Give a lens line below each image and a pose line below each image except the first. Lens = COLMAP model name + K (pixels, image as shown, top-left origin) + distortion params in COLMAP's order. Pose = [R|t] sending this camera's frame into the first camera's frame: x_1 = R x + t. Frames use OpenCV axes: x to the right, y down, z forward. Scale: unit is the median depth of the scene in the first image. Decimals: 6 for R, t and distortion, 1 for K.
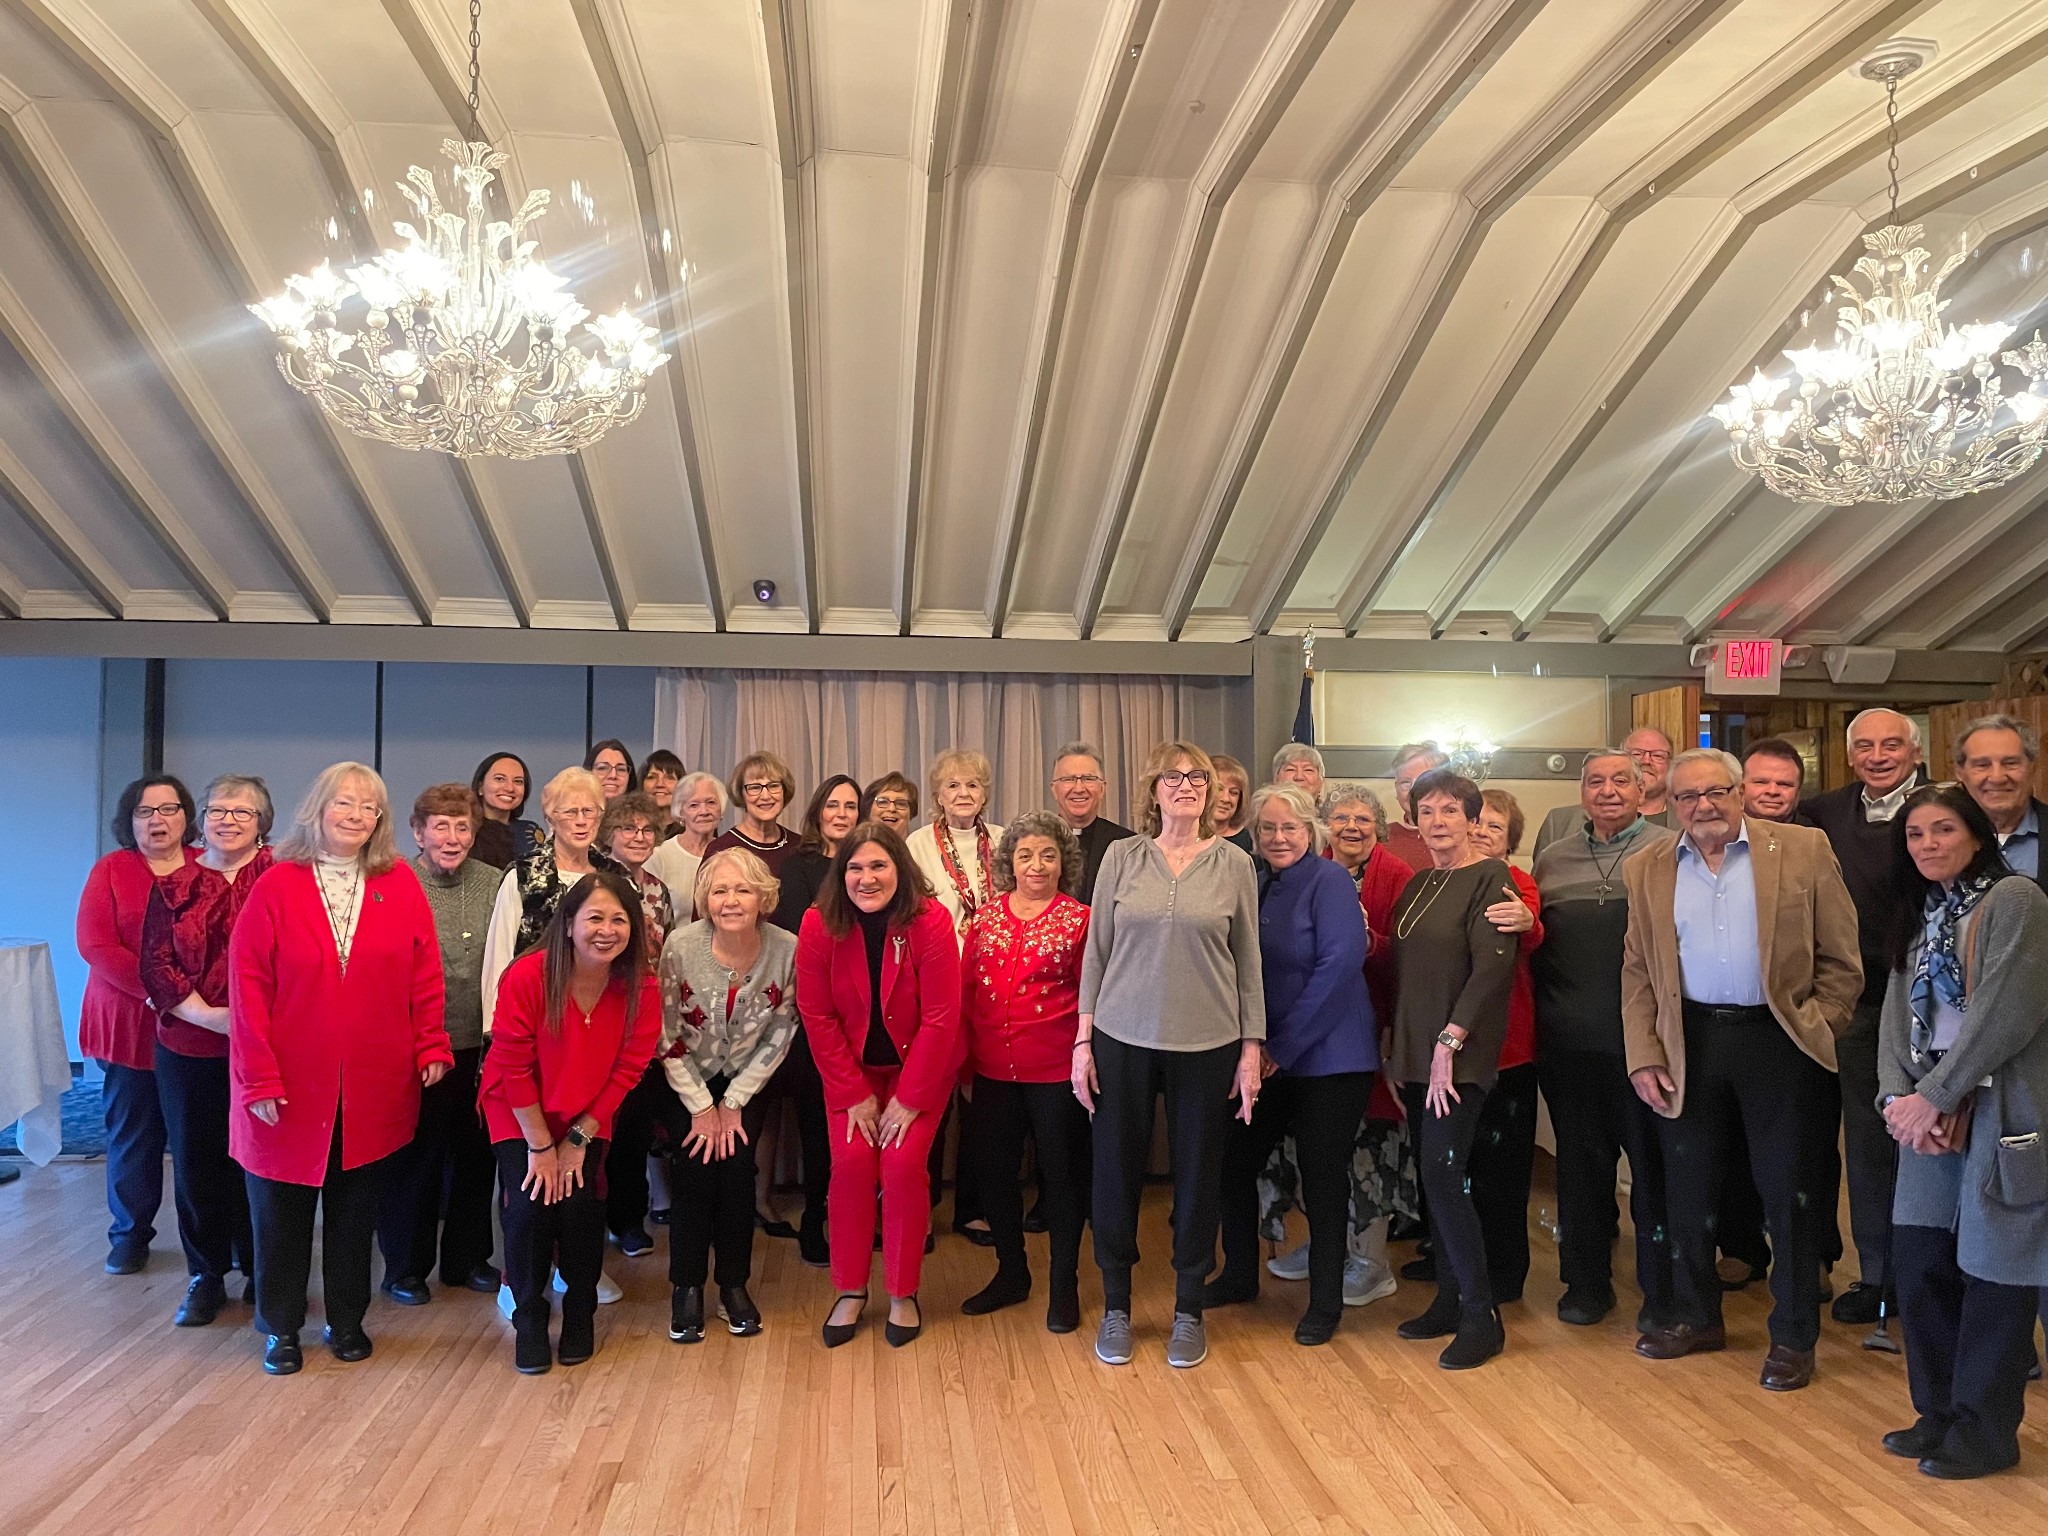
lens RADIAL K [[1551.8, 0, 1067.8], [0, 1551.8, 763.9], [0, 0, 1]] dist [0.087744, -0.132272]
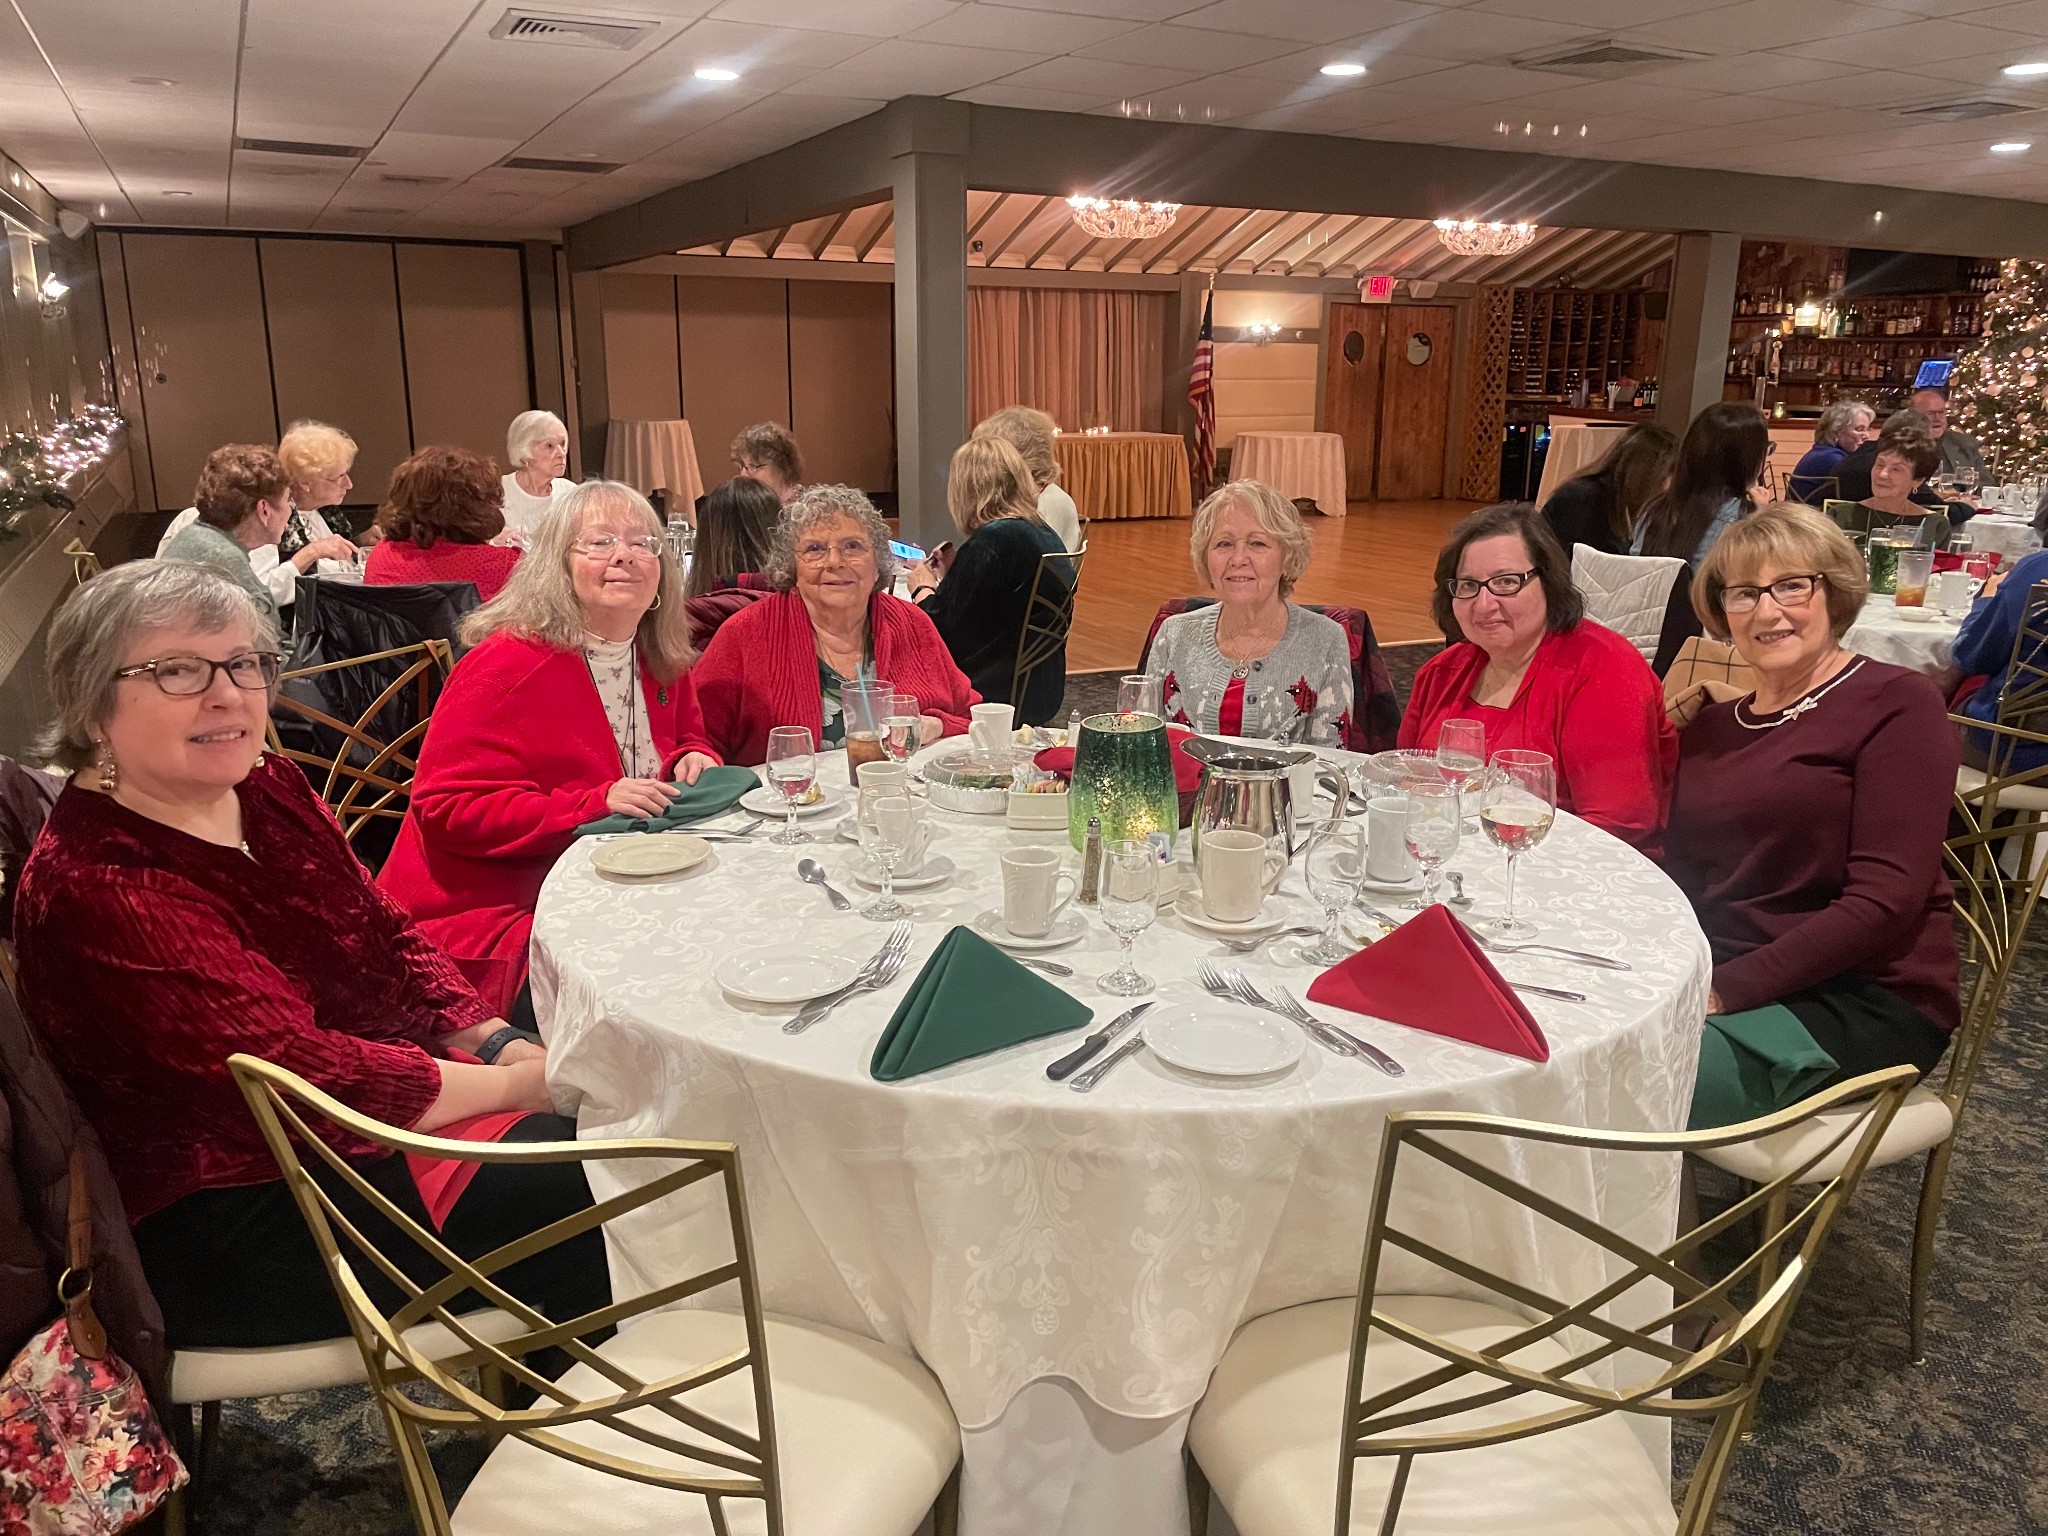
lens RADIAL K [[1551.8, 0, 1067.8], [0, 1551.8, 763.9], [0, 0, 1]] dist [0.087744, -0.132272]
pose [[0.949372, -0.076125, 0.304792, -0.725026], [0.000184, 0.970332, 0.241777, 0.054124], [-0.314155, -0.229481, 0.921220, -1.078085]]
